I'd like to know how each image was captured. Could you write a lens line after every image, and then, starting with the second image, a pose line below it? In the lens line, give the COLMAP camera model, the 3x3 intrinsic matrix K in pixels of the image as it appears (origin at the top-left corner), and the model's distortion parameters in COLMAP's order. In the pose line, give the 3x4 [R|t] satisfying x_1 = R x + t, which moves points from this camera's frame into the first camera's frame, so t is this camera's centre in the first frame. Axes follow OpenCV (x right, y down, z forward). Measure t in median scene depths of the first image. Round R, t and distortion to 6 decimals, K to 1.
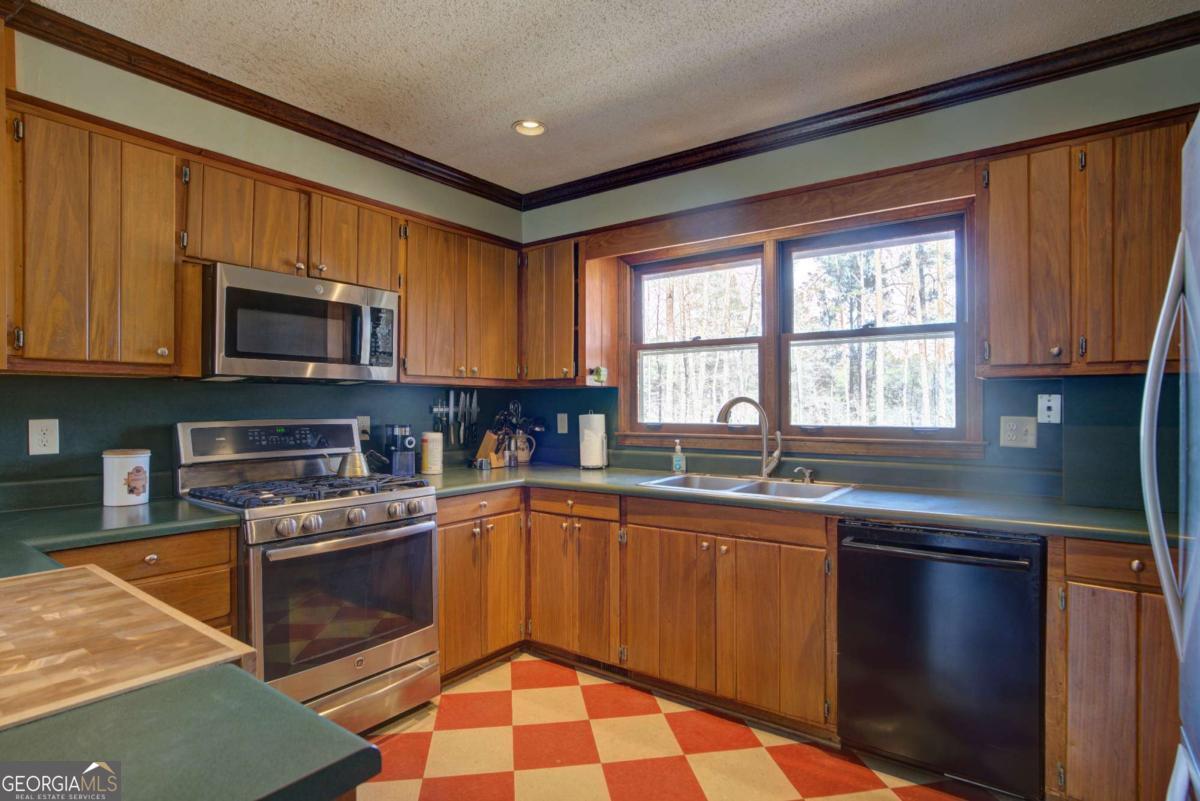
lens RADIAL K [[620.2, 0, 597.7], [0, 620.2, 396.2], [0, 0, 1]] dist [-0.033604, 0.010291]
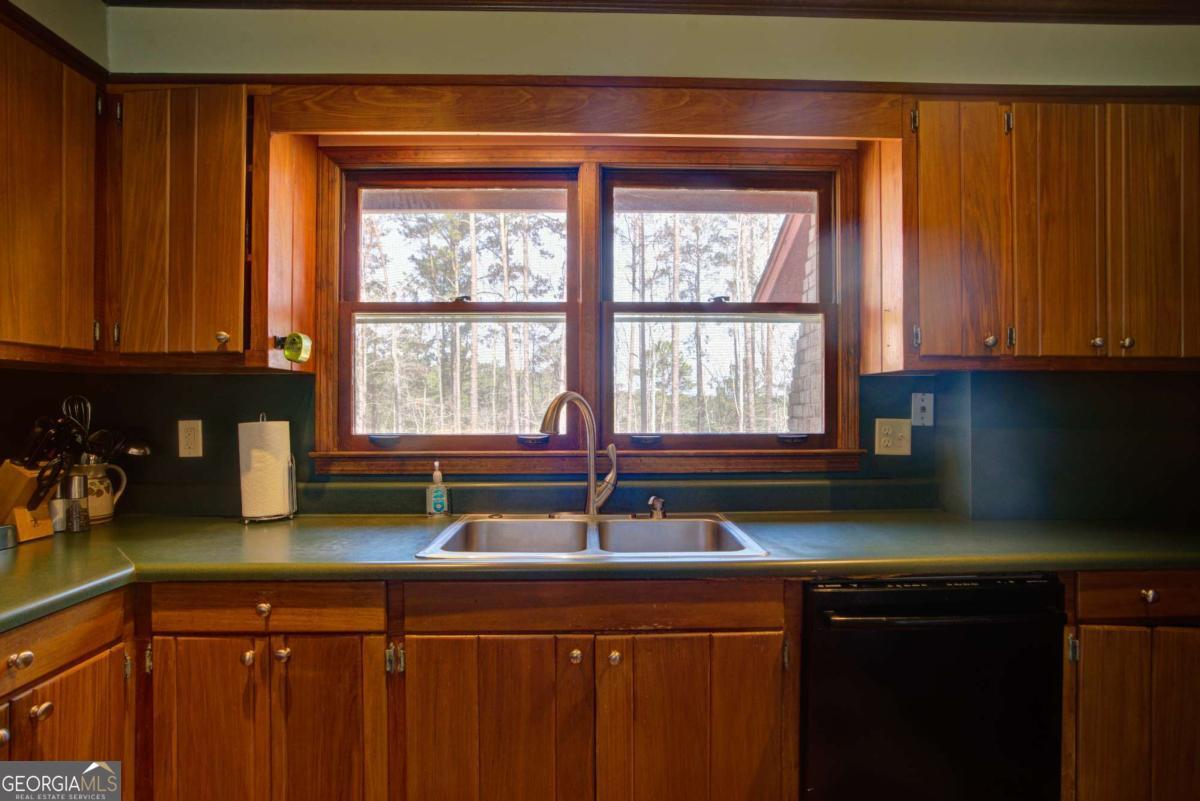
lens RADIAL K [[620.2, 0, 606.3], [0, 620.2, 401.8], [0, 0, 1]] dist [-0.033604, 0.010291]
pose [[0.788265, 0.004999, 0.615316, -0.120030], [-0.009389, 0.999948, 0.003904, 0.007451], [-0.615264, -0.008854, 0.788271, 0.434189]]
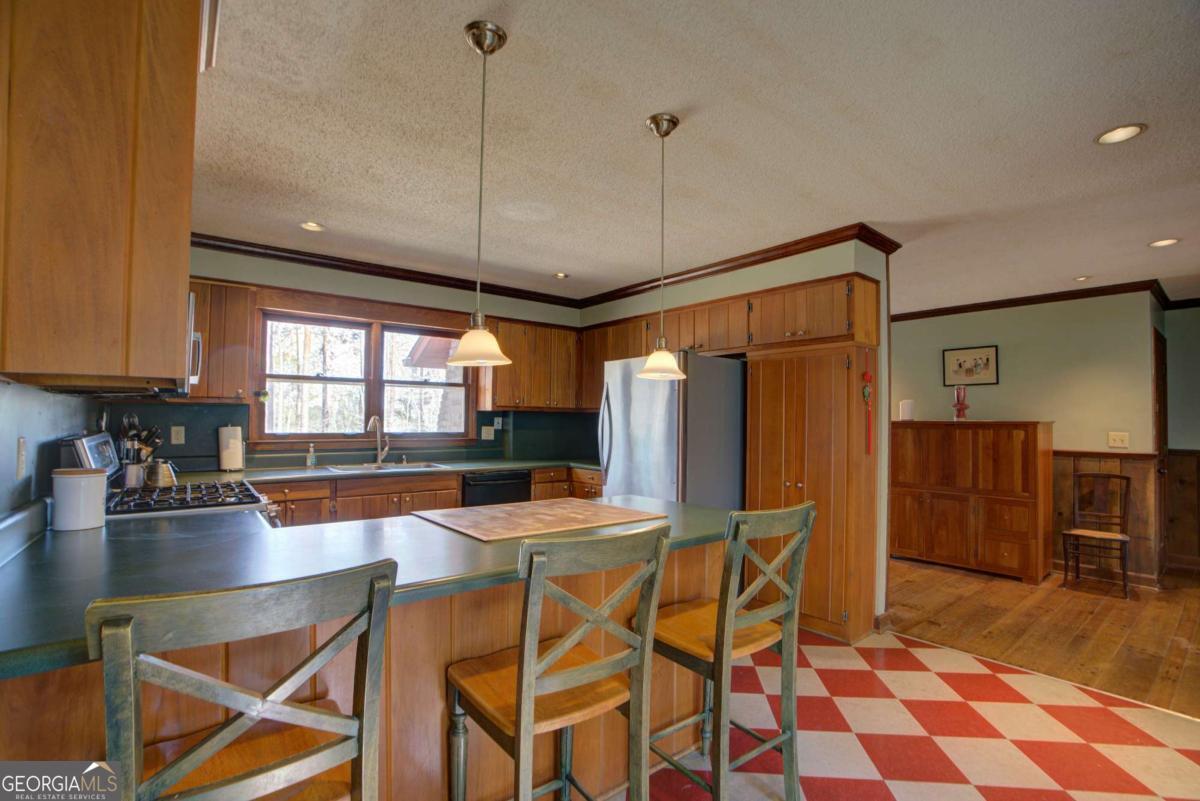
lens RADIAL K [[544.9, 0, 588.4], [0, 544.9, 408.0], [0, 0, 1]] dist [-0.055601, 0.016202]
pose [[0.289039, 0.024885, 0.956994, -0.928003], [-0.024827, 0.999521, -0.018493, -0.007217], [-0.956995, -0.018414, 0.289518, 0.015764]]
